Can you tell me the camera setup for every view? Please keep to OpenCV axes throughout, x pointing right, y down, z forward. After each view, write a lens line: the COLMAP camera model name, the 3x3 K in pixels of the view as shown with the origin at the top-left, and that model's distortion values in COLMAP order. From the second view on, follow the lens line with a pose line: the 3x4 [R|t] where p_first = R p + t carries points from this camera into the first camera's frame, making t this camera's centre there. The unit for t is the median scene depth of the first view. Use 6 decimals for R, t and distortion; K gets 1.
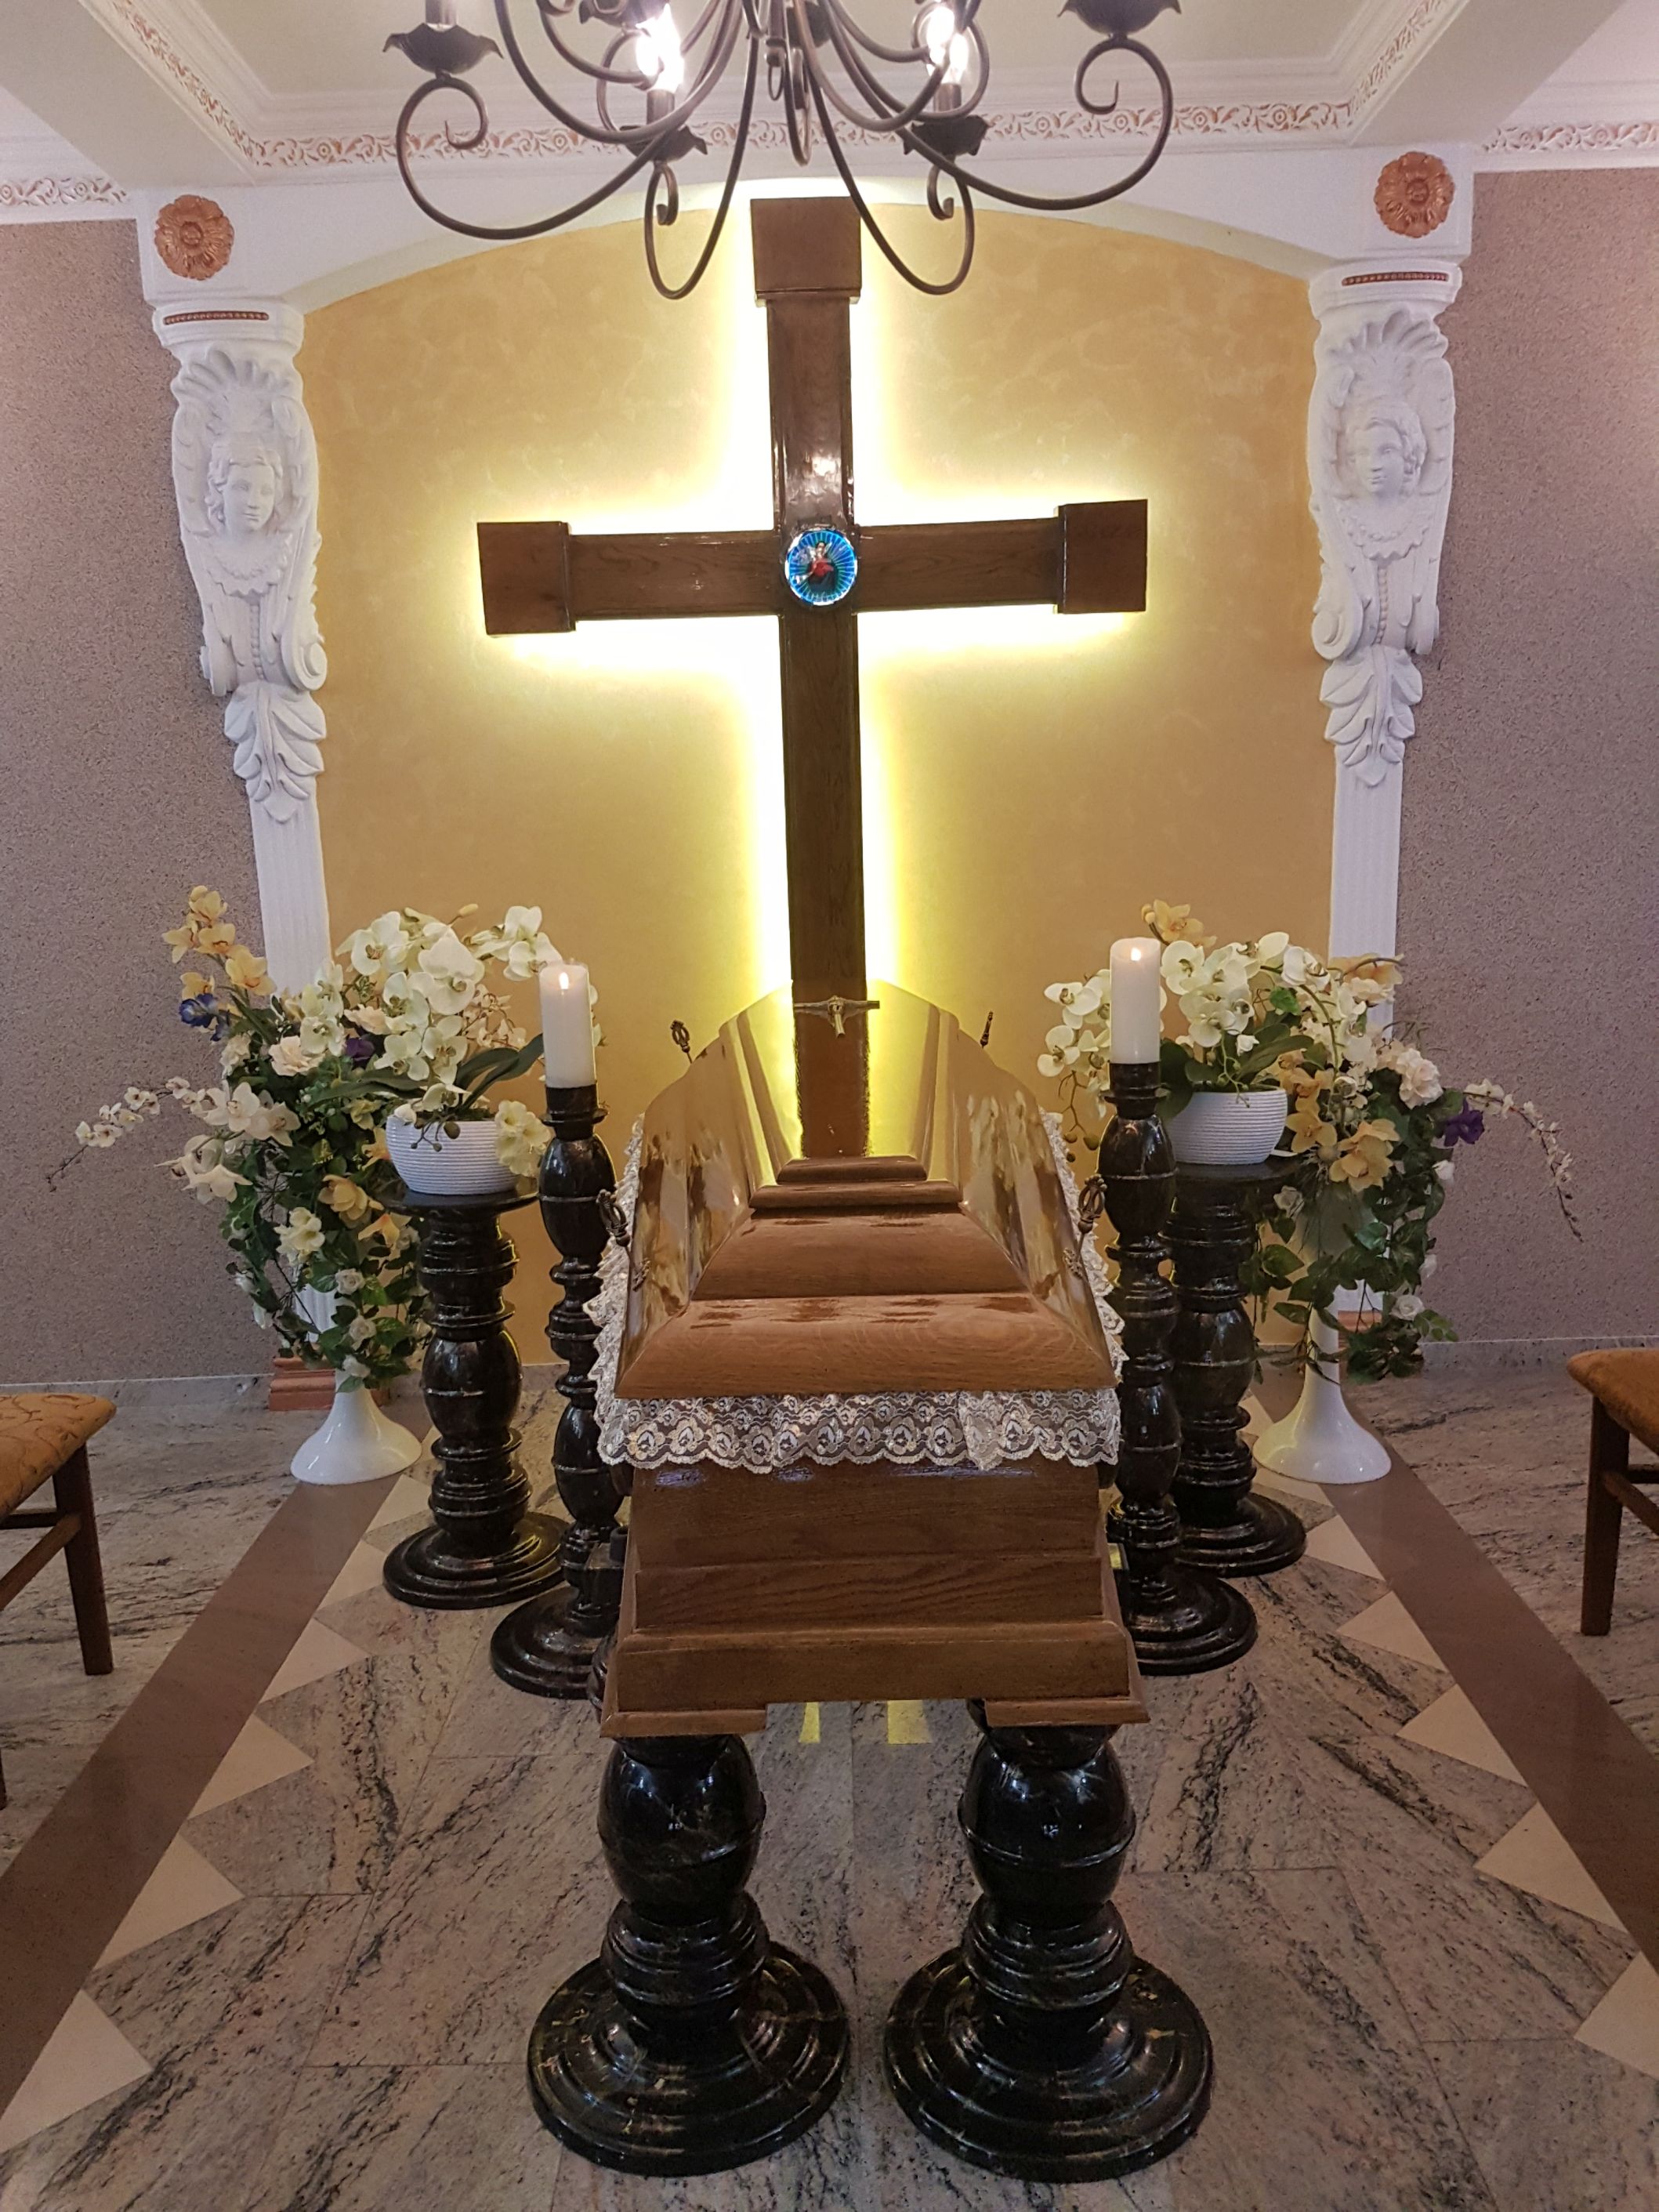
lens RADIAL K [[1743.9, 0, 829.5], [0, 1743.9, 1106.0], [0, 0, 1]] dist [0.006841, -0.011548]
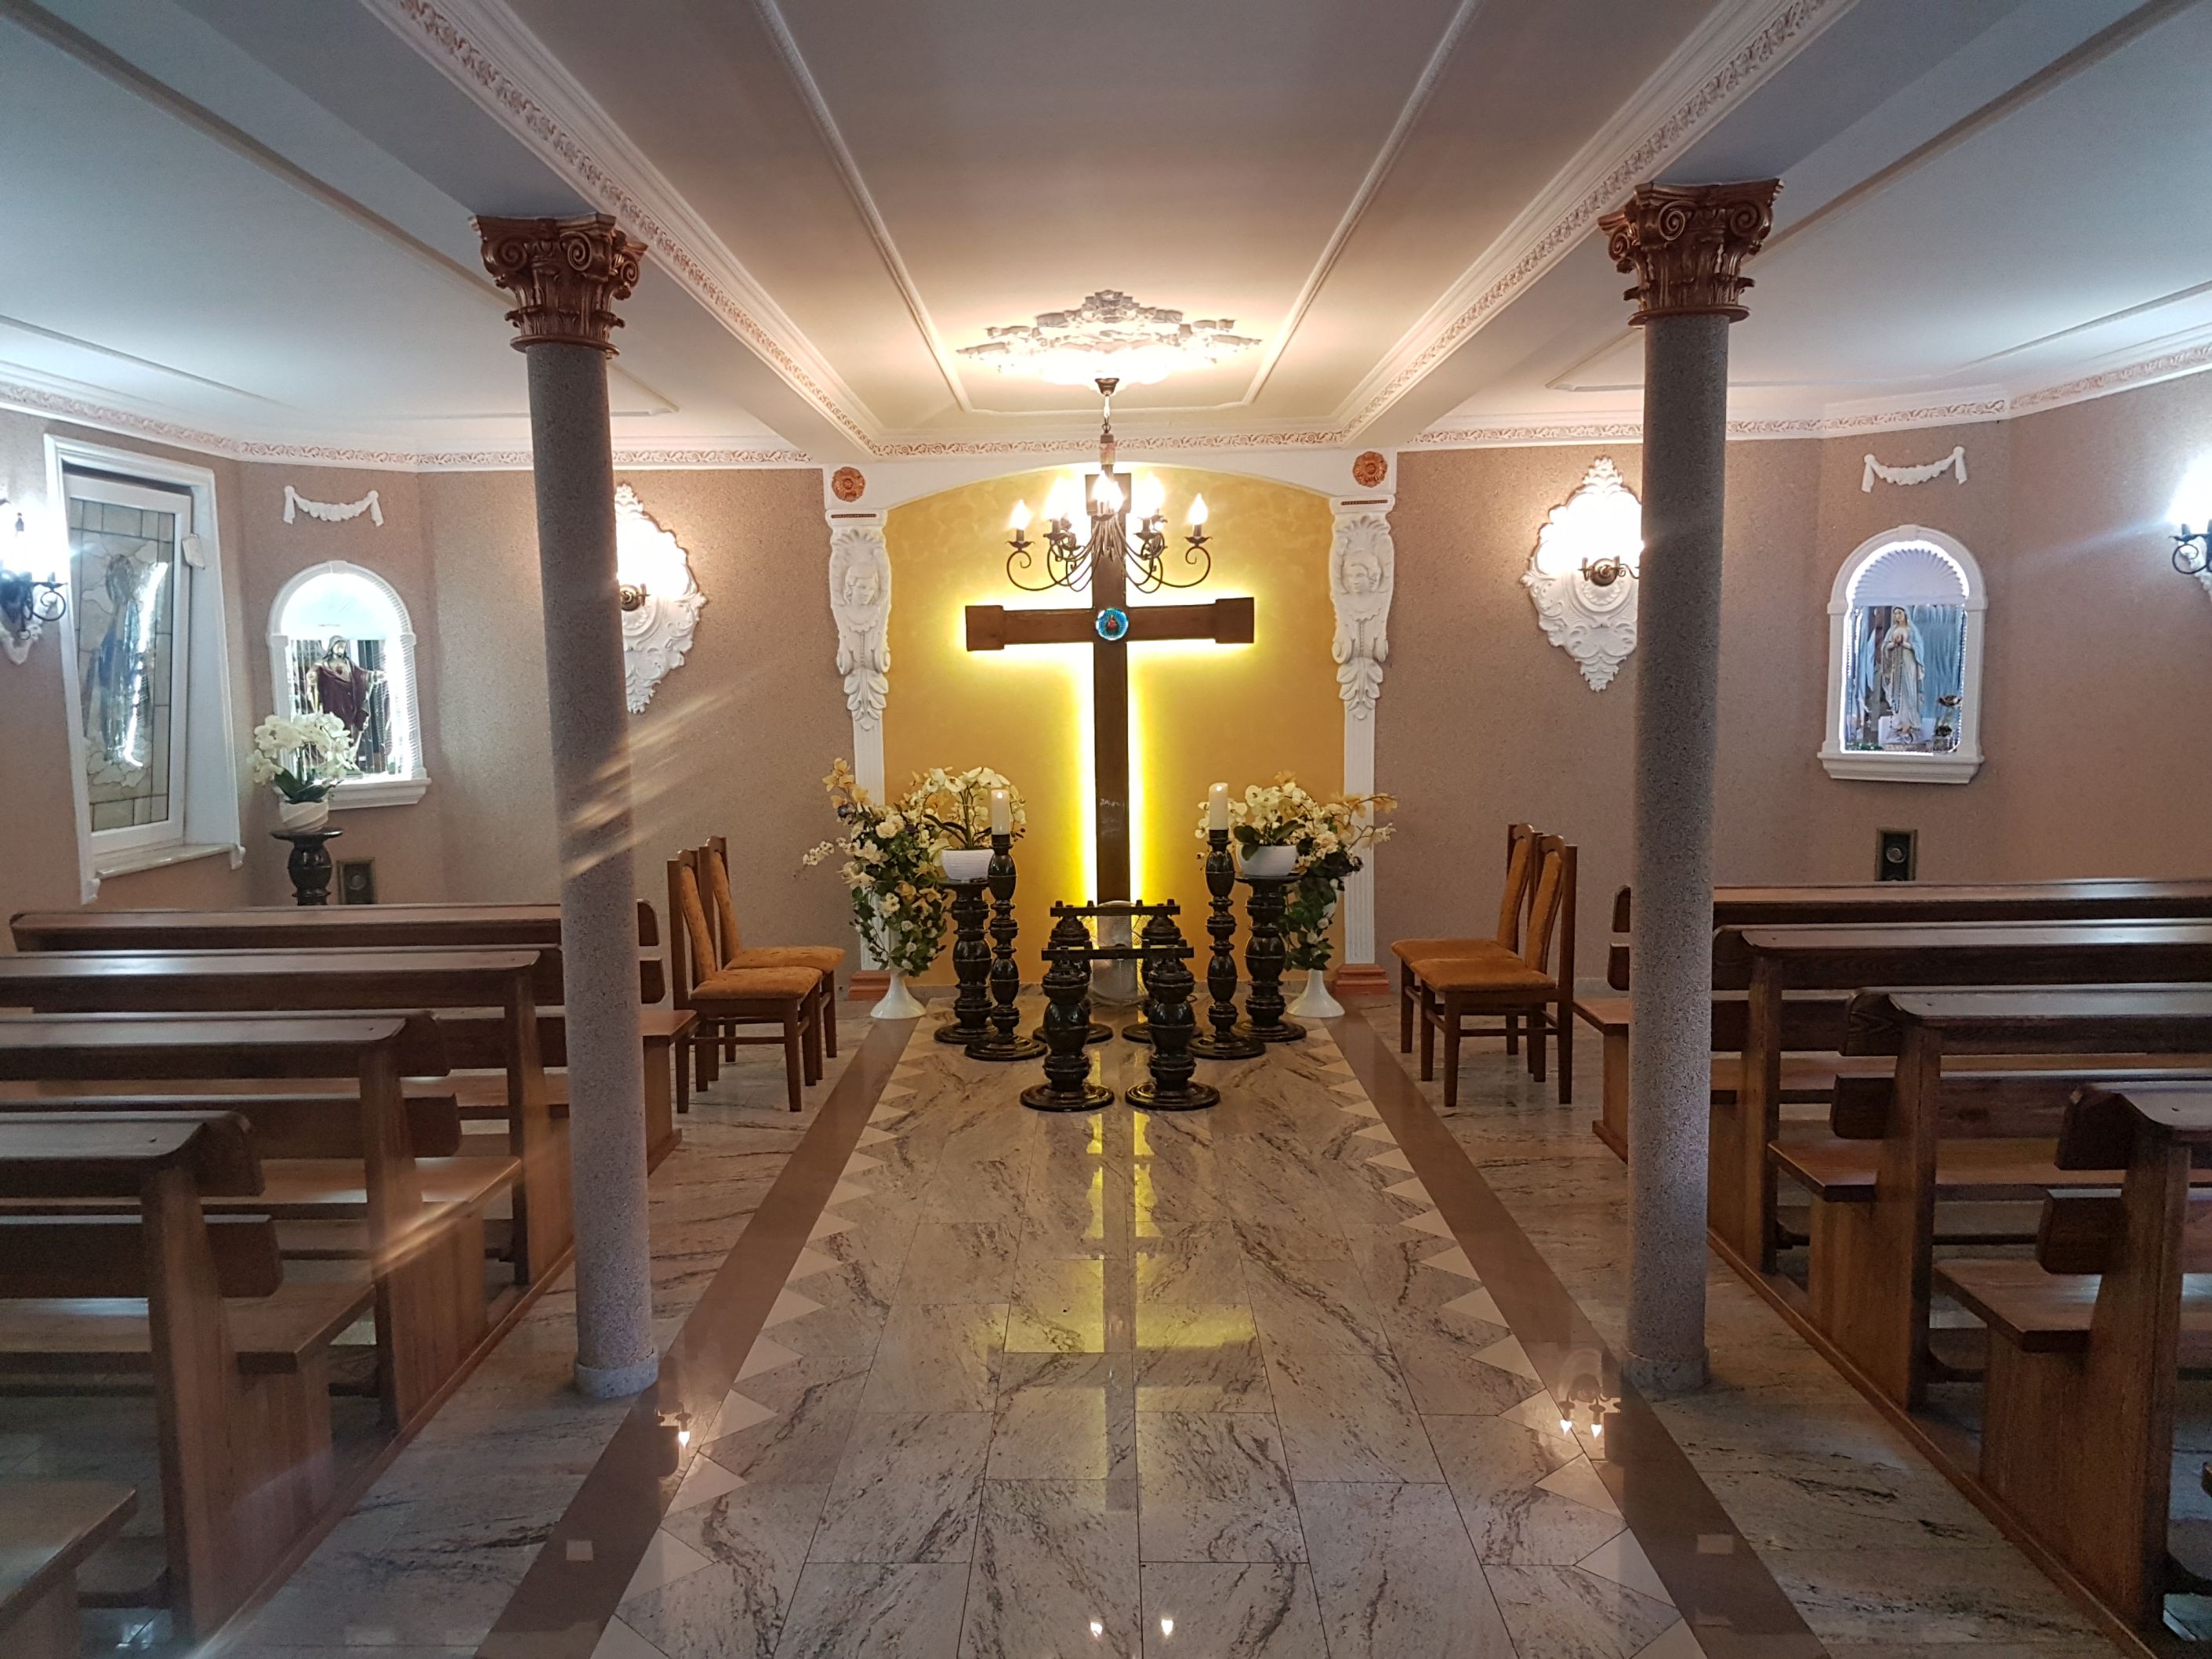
lens RADIAL K [[1709.5, 0, 1063.4], [0, 1709.5, 856.9], [0, 0, 1]] dist [0.264148, -0.507013]
pose [[0.999592, 0.014430, -0.024648, -0.009023], [-0.016161, 0.997308, -0.071529, 0.167916], [0.023550, 0.071898, 0.997134, -1.297733]]
